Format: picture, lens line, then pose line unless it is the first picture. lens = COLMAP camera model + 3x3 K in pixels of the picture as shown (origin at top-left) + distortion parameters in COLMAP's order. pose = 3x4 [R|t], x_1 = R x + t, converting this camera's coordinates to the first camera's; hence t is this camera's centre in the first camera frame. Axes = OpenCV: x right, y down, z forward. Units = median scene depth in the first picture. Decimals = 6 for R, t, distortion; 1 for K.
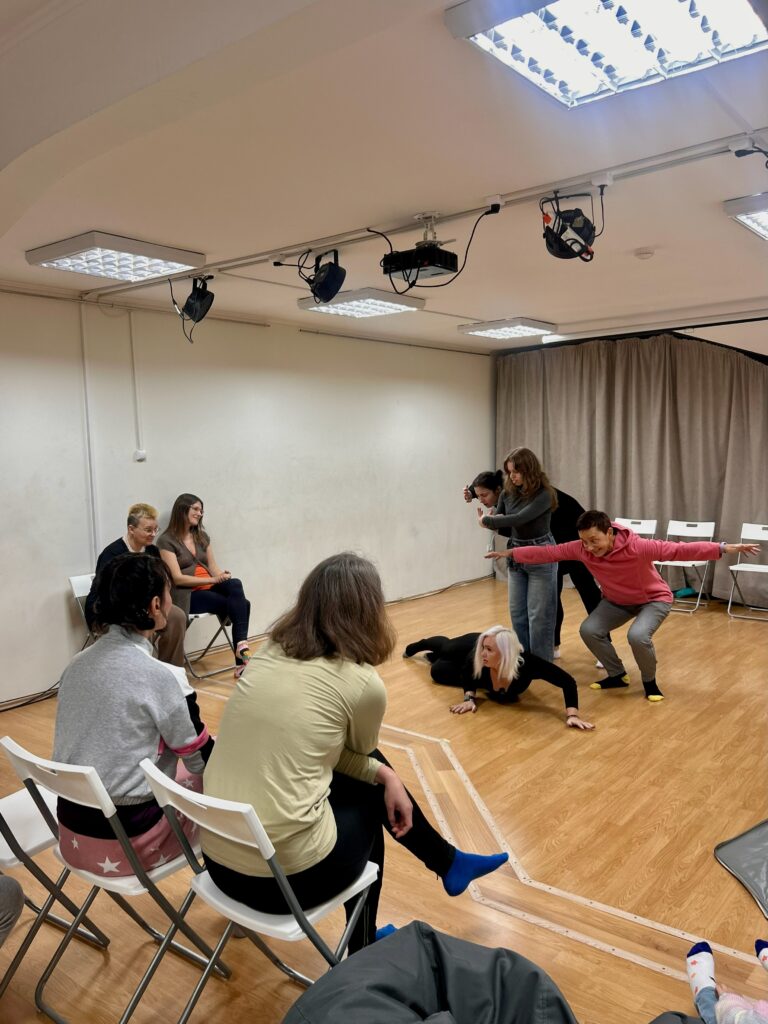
lens RADIAL K [[821.5, 0, 389.1], [0, 821.5, 513.9], [0, 0, 1]] dist [-0.001670, -0.000018]
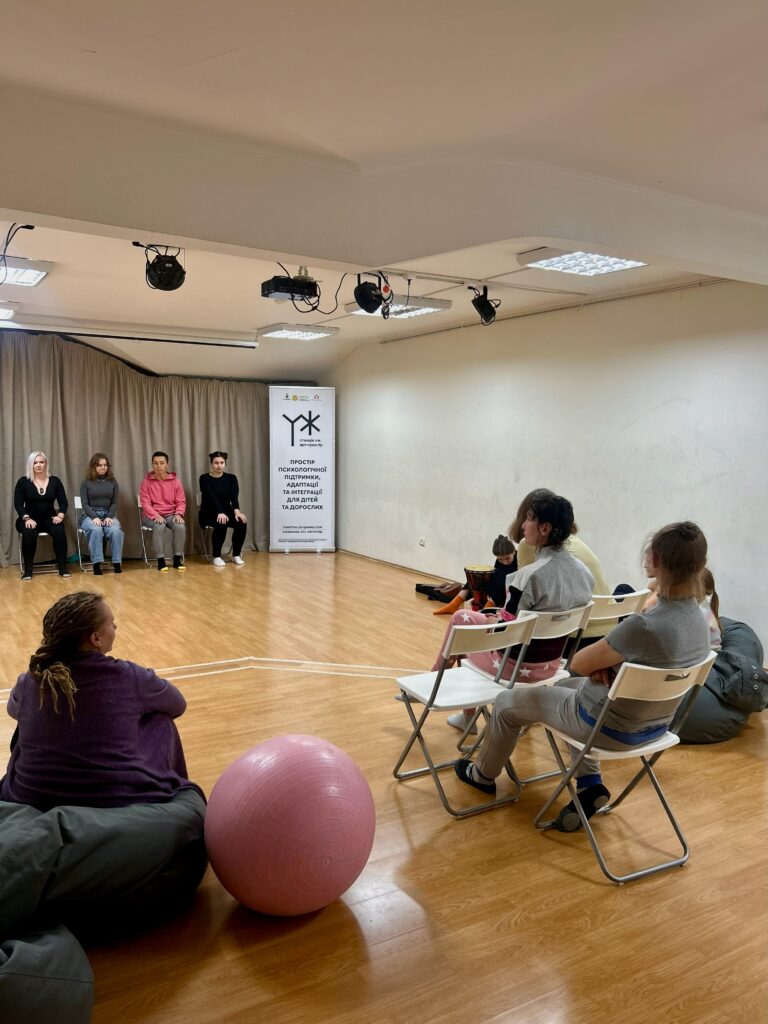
lens RADIAL K [[787.3, 0, 384.6], [0, 787.3, 505.2], [0, 0, 1]] dist [0.010925, -0.010458]
pose [[0.330862, -0.050932, 0.942304, -1.103425], [0.057096, 0.997794, 0.033884, 0.012332], [-0.941950, 0.042591, 0.333040, 0.425276]]
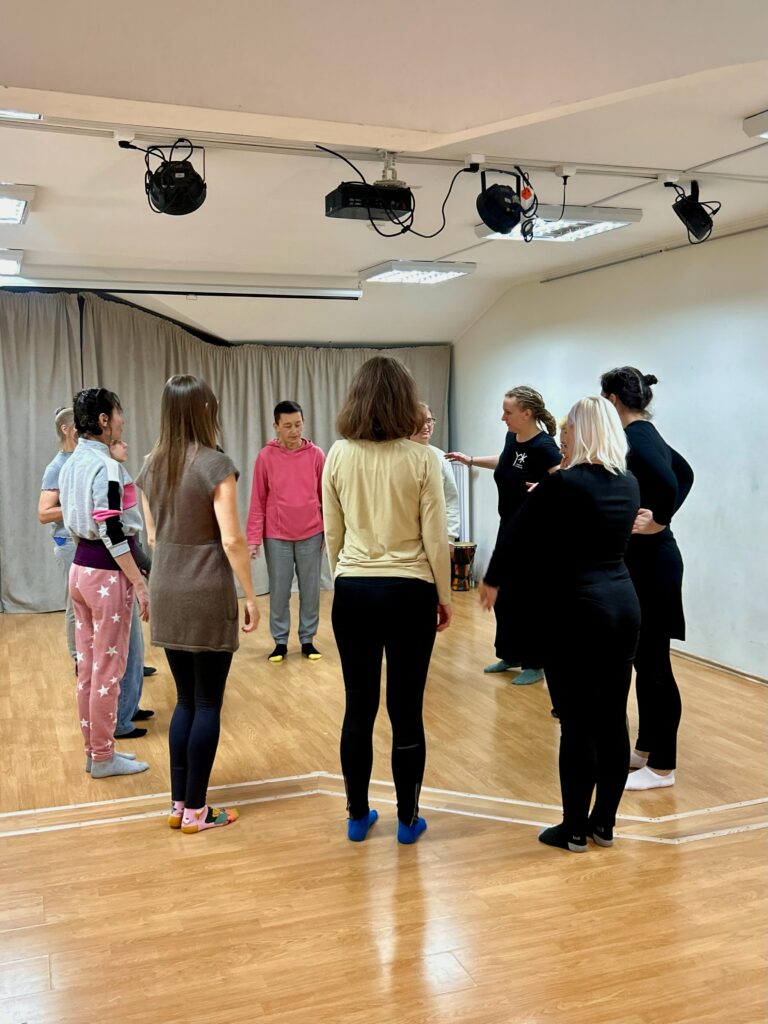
lens RADIAL K [[1042.7, 0, 383.0], [0, 1042.7, 510.7], [0, 0, 1]] dist [0.016092, 0.000000]
pose [[0.498396, -0.059537, 0.864903, -0.879104], [0.071672, 0.997054, 0.027332, -0.014058], [-0.863982, 0.048367, 0.501195, 0.444914]]
